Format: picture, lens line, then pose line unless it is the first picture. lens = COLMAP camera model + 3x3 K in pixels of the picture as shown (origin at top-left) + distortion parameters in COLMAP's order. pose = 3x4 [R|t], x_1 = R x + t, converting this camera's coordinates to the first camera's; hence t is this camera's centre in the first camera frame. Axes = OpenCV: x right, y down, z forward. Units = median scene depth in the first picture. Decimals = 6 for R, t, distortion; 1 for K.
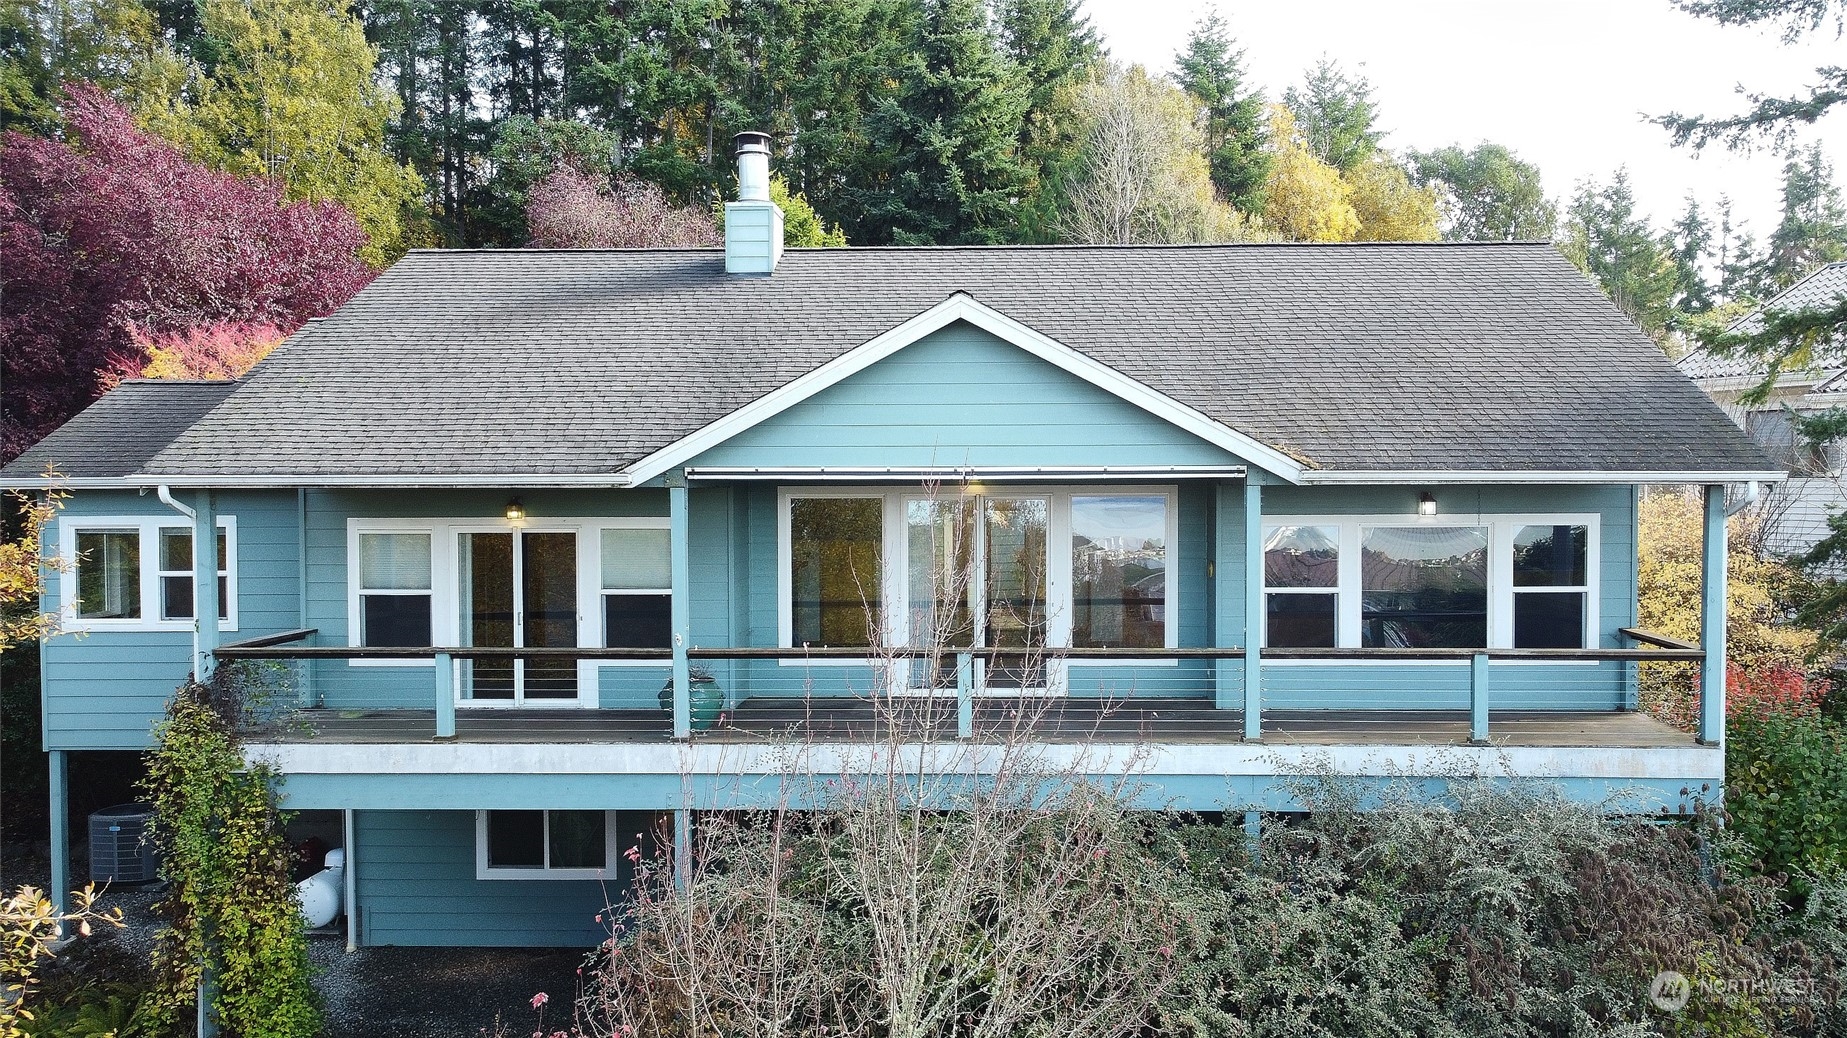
lens RADIAL K [[1281.6, 0, 928.2], [0, 1281.6, 514.3], [0, 0, 1]] dist [0.000093, -0.008405]
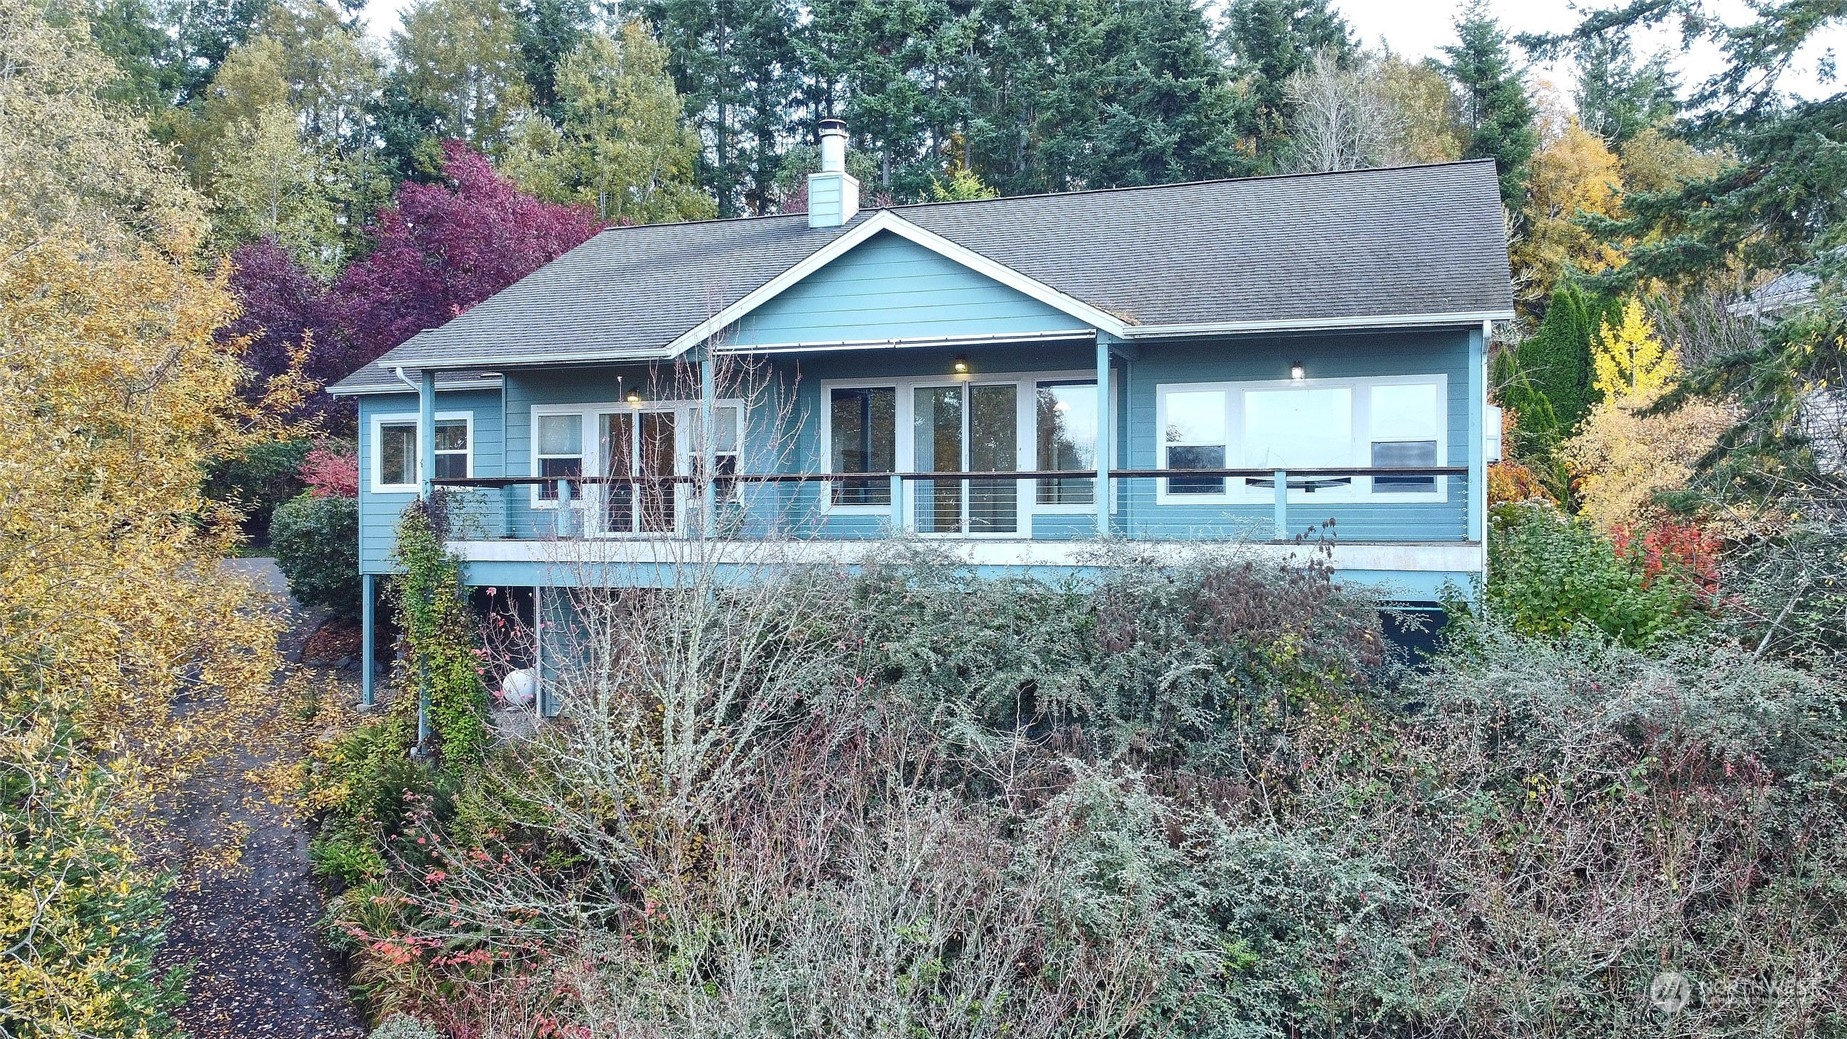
lens RADIAL K [[1281.6, 0, 920.3], [0, 1281.6, 519.5], [0, 0, 1]] dist [0.000093, -0.008405]
pose [[0.959896, 0.006795, -0.280273, 0.322269], [-0.012200, 0.999772, -0.017542, 0.132514], [0.280089, 0.020257, 0.959760, -0.222027]]
